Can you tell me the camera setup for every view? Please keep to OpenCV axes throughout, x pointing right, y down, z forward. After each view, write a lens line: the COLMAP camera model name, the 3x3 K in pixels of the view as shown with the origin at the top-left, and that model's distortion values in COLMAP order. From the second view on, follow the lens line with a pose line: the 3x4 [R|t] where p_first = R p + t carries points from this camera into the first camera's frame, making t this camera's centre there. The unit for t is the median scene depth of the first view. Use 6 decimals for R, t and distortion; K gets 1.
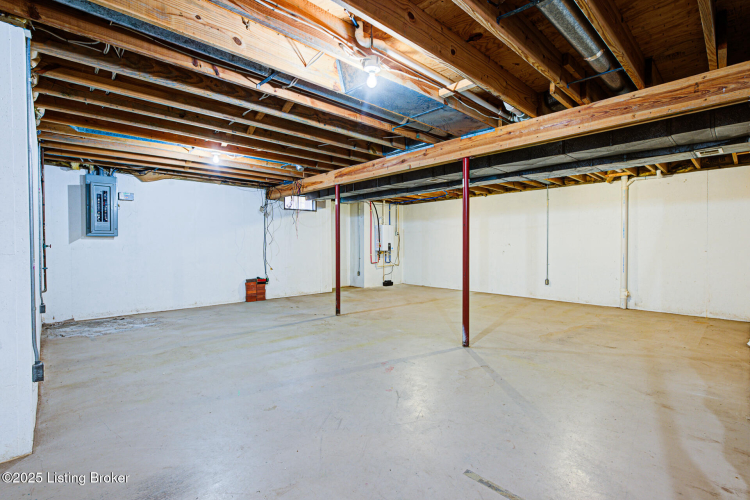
lens RADIAL K [[359.1, 0, 375.0], [0, 359.1, 250.0], [0, 0, 1]] dist [0.004247, 0.000901]
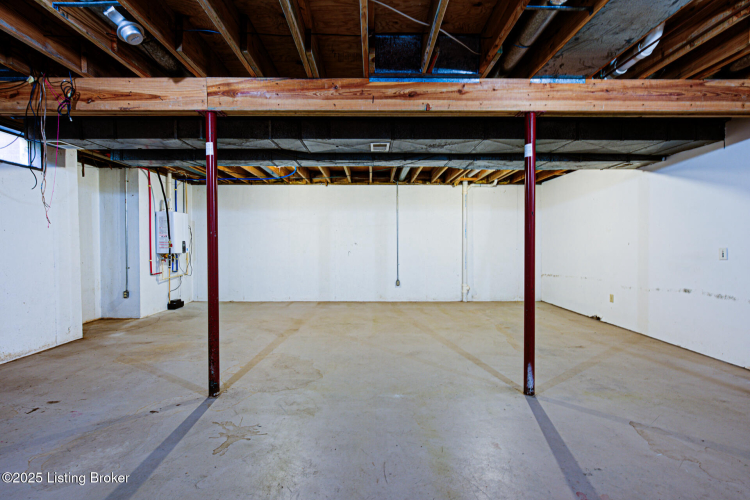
lens RADIAL K [[340.5, 0, 375.0], [0, 340.5, 250.0], [0, 0, 1]] dist [0.002198, 0.000490]
pose [[0.669193, -0.012146, 0.742989, -0.228622], [0.010639, 0.999921, 0.006763, -0.005067], [-0.743012, 0.003379, 0.669269, 0.435958]]
